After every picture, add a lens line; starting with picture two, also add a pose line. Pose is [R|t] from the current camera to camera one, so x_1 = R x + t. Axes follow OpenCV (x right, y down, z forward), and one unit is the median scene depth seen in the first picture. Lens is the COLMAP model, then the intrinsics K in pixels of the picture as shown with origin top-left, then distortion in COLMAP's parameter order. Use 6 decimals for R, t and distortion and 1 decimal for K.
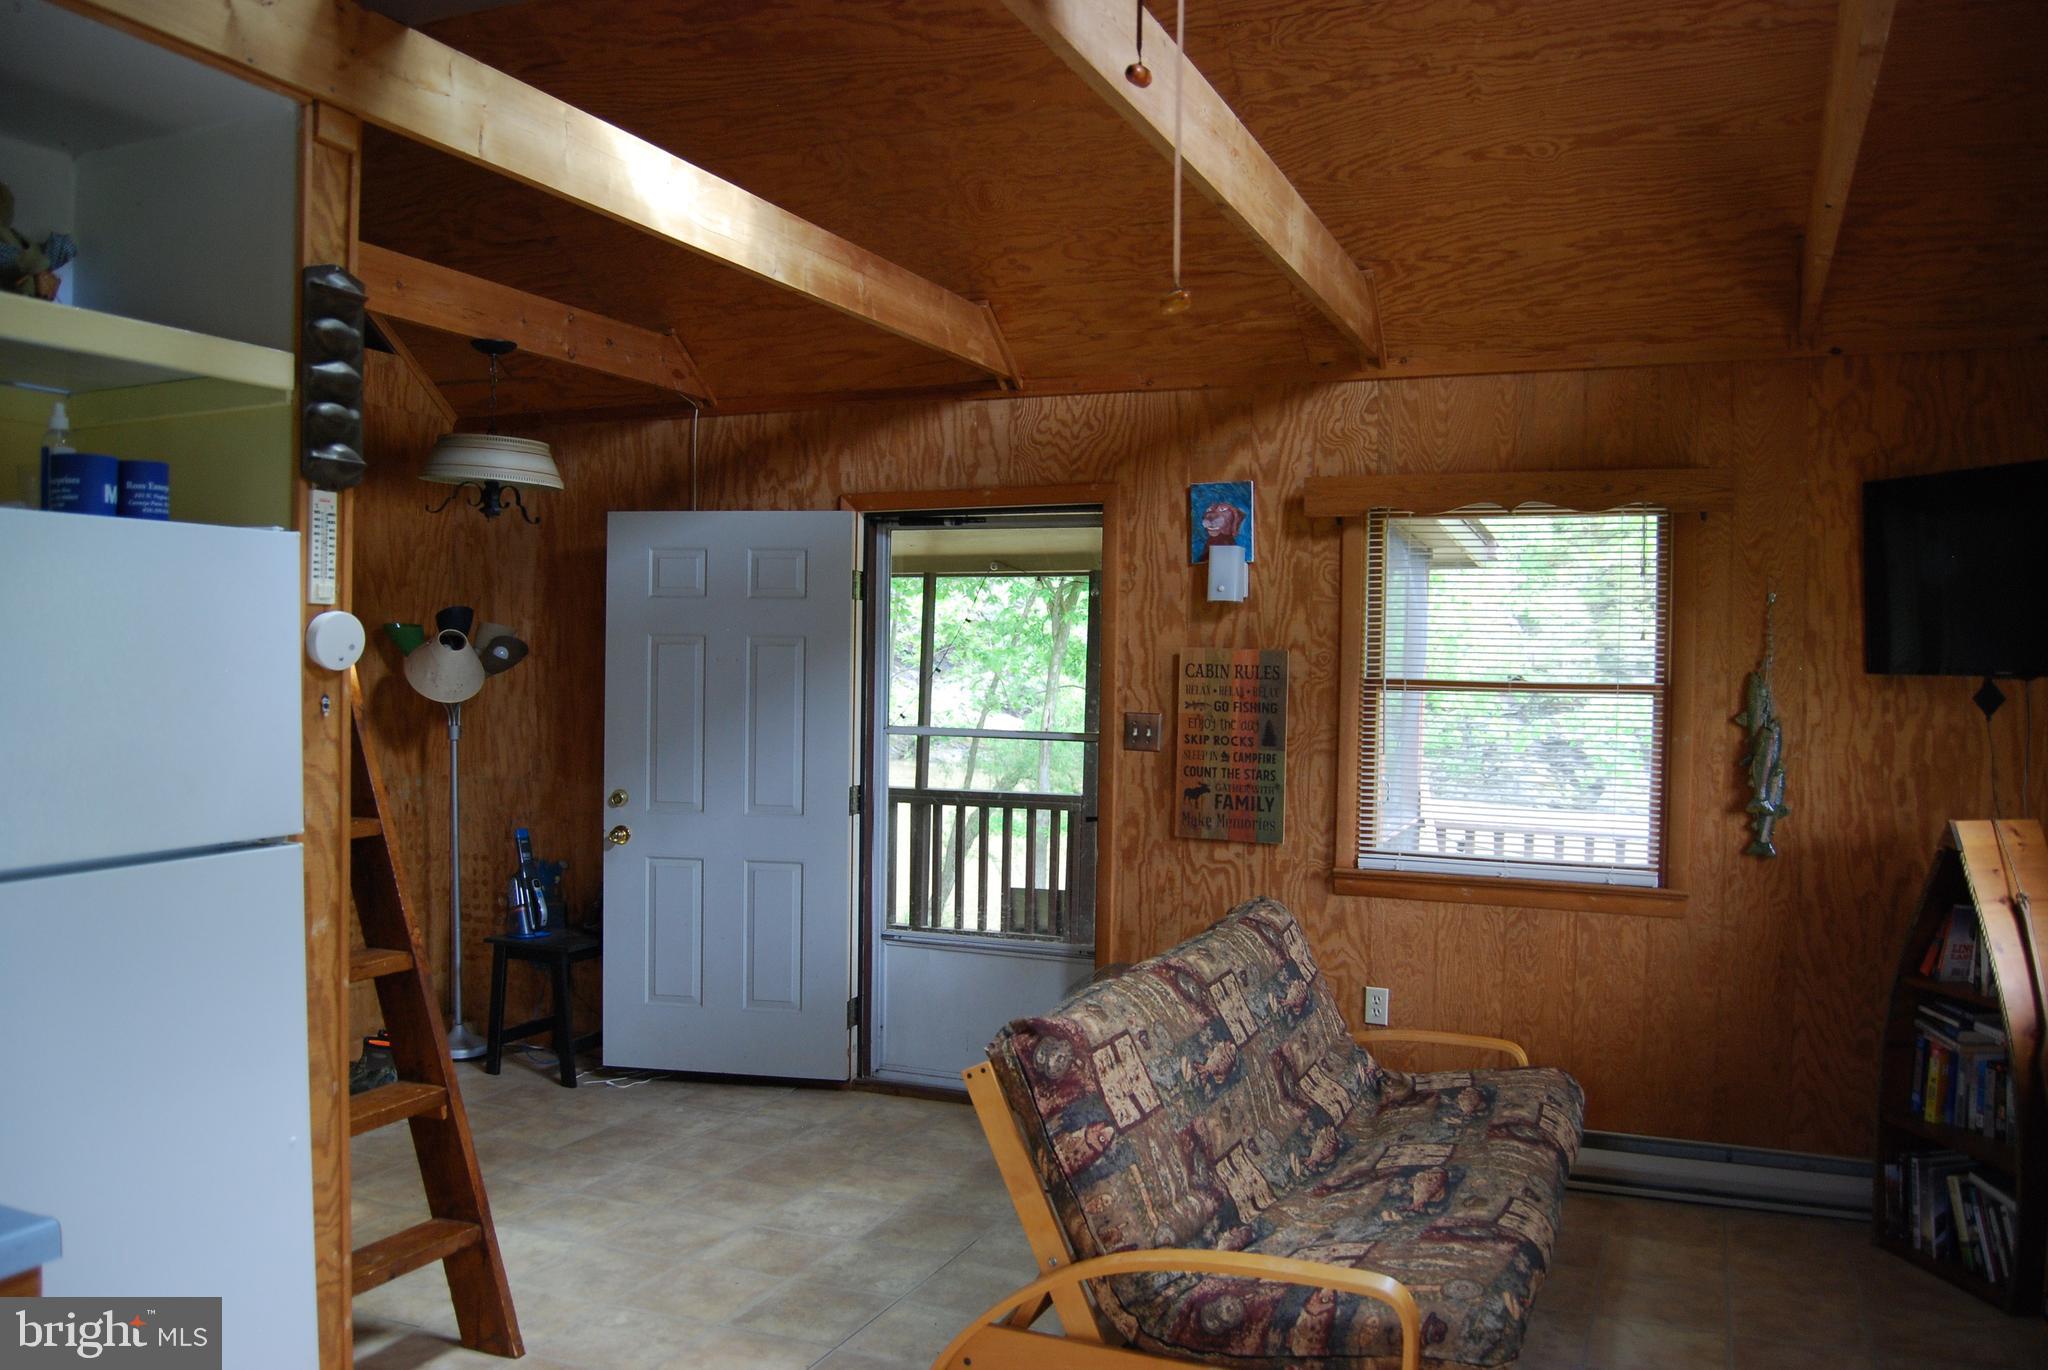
lens RADIAL K [[1599.9, 0, 1028.1], [0, 1599.9, 694.1], [0, 0, 1]] dist [-0.094620, 0.038047]
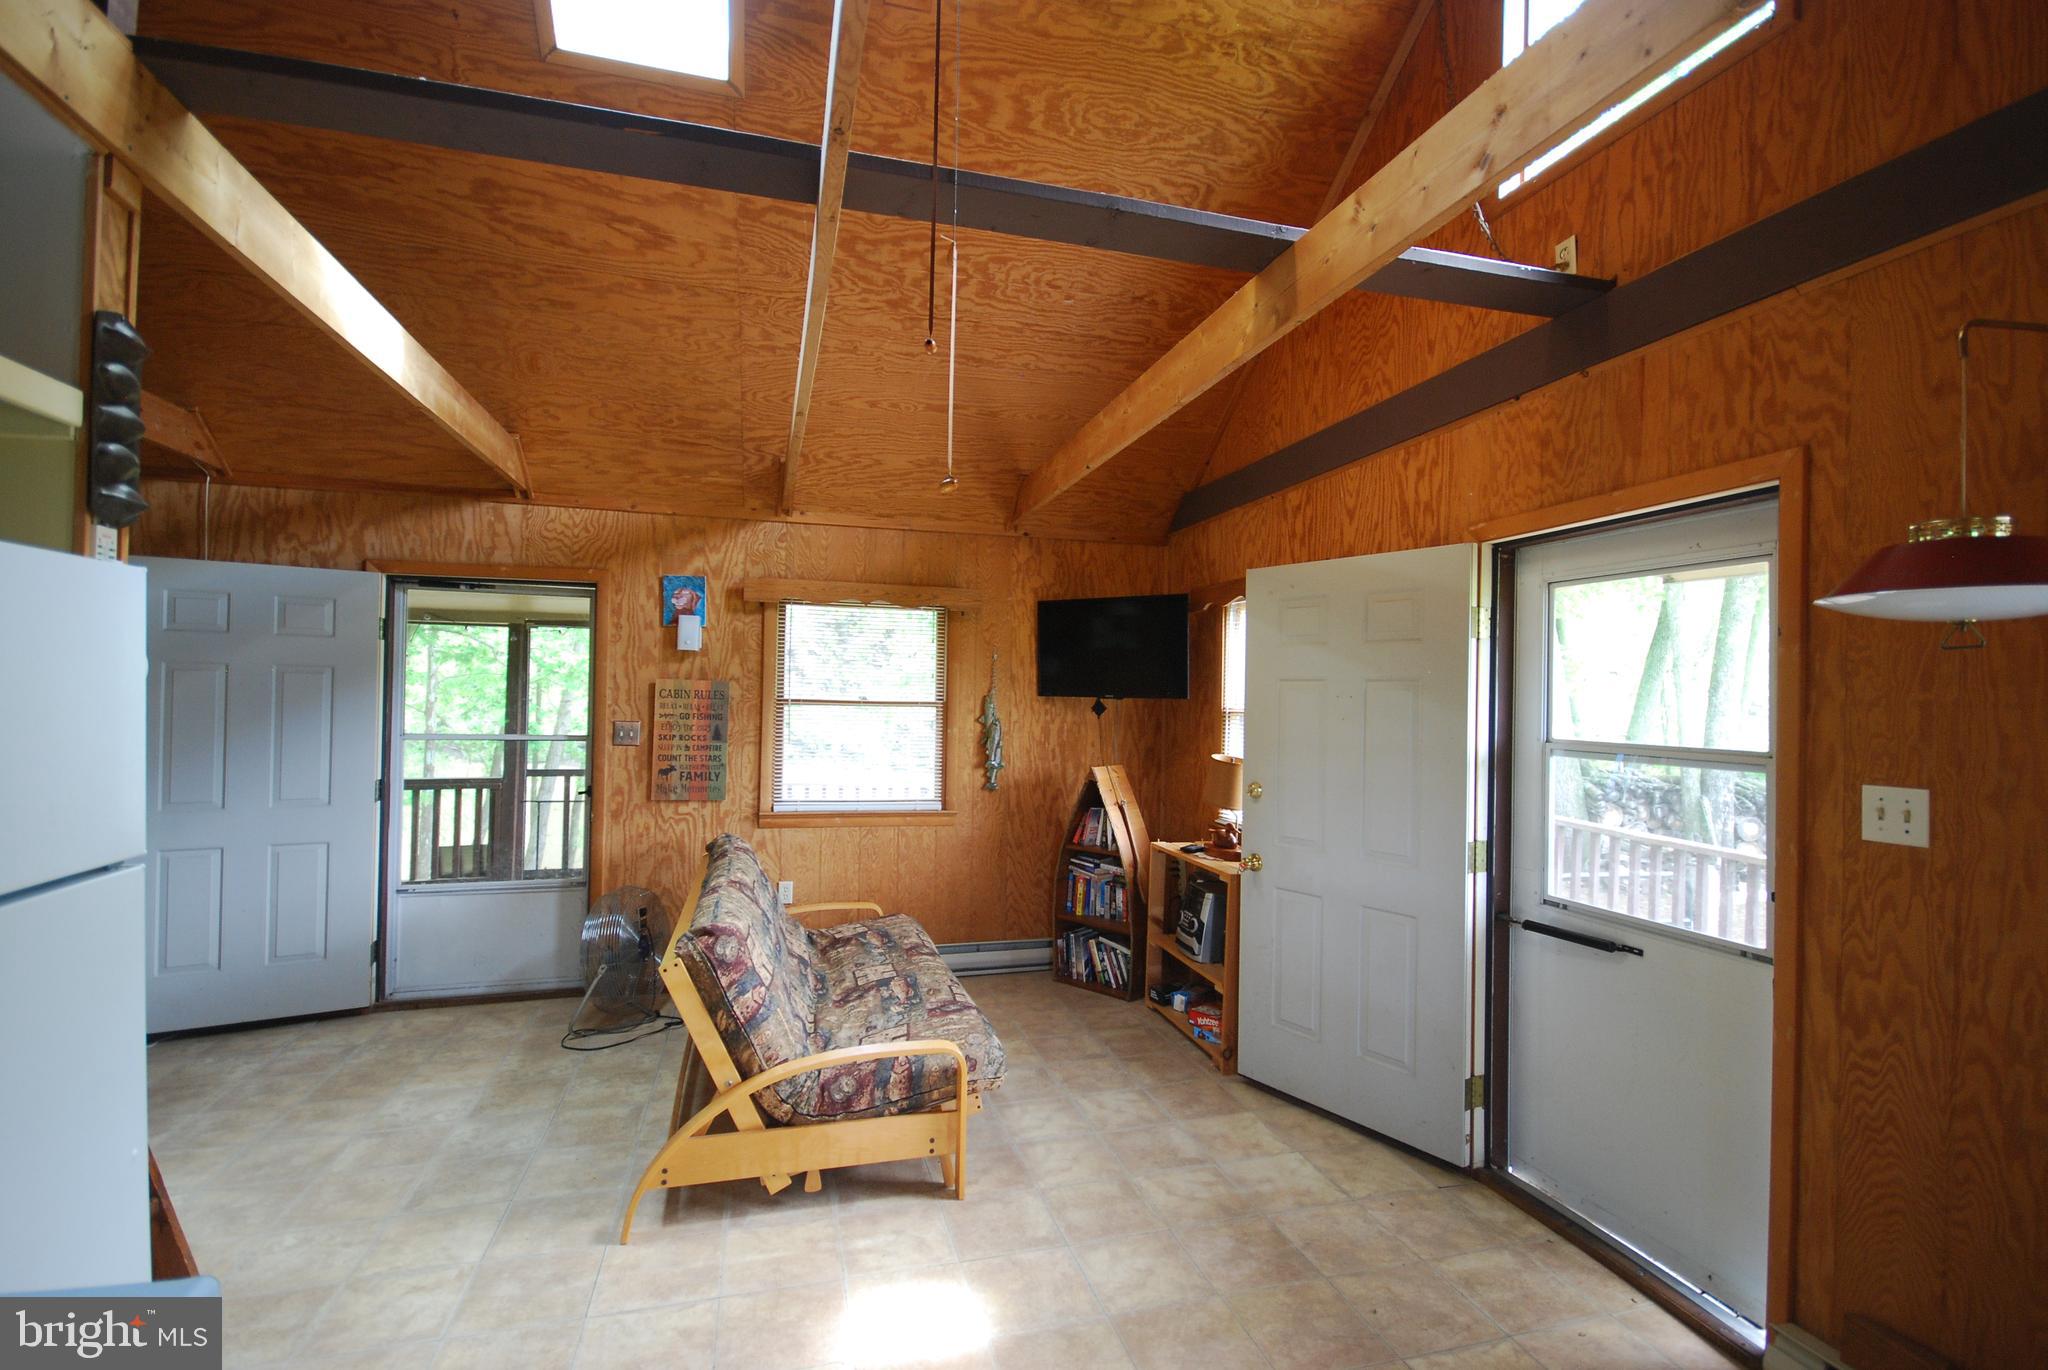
lens RADIAL K [[919.8, 0, 1034.0], [0, 919.8, 687.5], [0, 0, 1]] dist [0.004243, -0.004258]
pose [[0.774962, 0.005778, 0.631982, -0.191092], [0.005011, 0.999871, -0.015286, -0.005178], [-0.631988, 0.015013, 0.774832, 0.071019]]
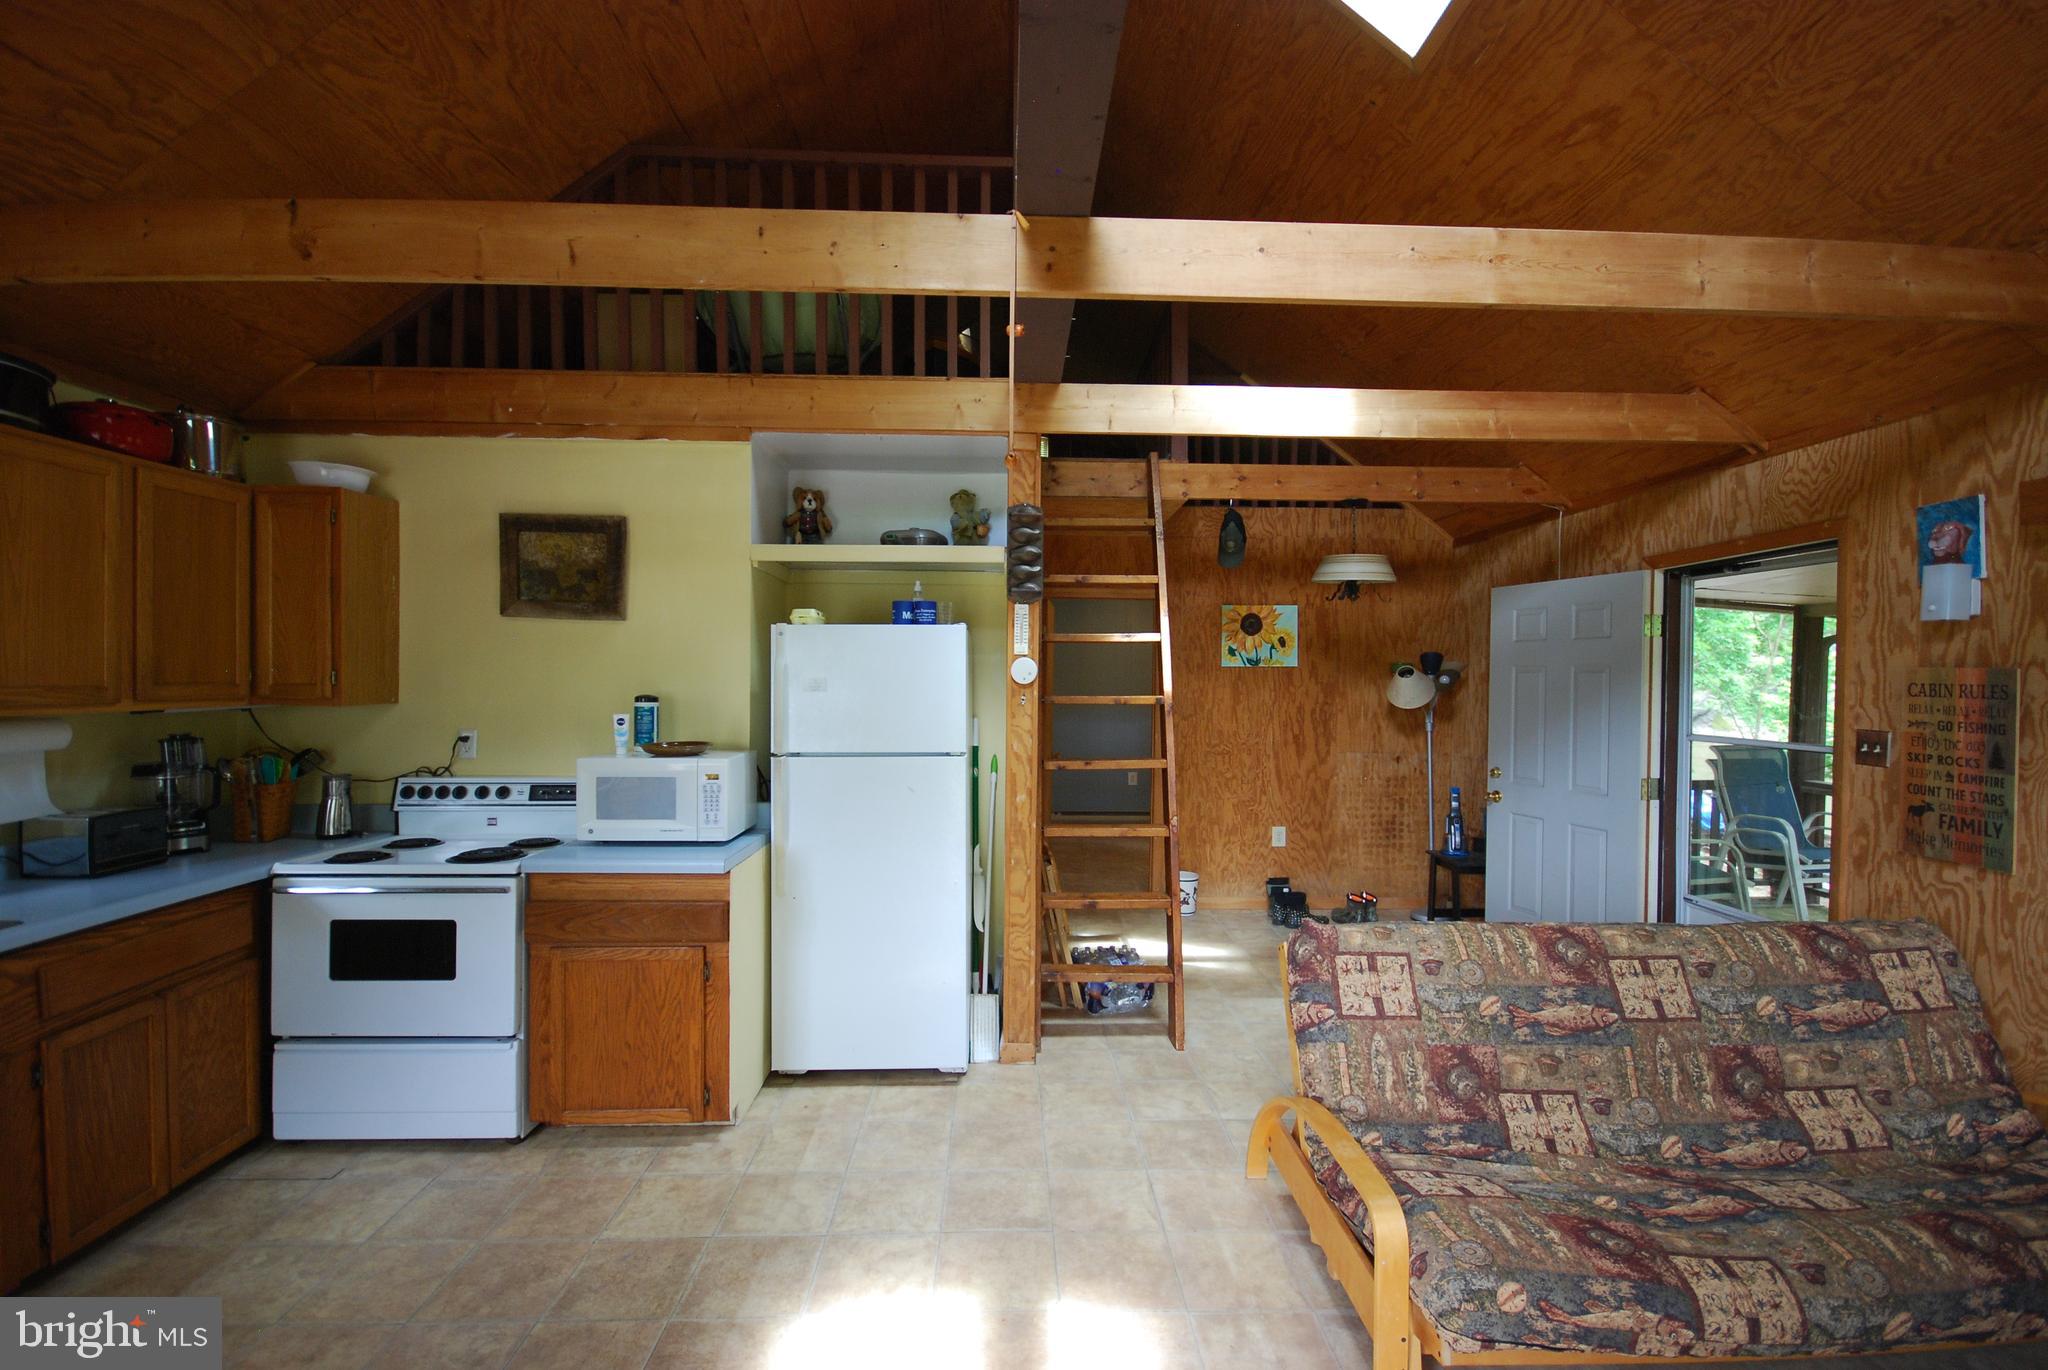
lens RADIAL K [[898.0, 0, 1029.5], [0, 898.0, 687.2], [0, 0, 1]] dist [0.011663, -0.012500]
pose [[0.416868, -0.000778, -0.908967, 0.395629], [-0.021686, 0.999706, -0.010801, 0.001945], [0.908708, 0.024214, 0.416729, 0.252908]]
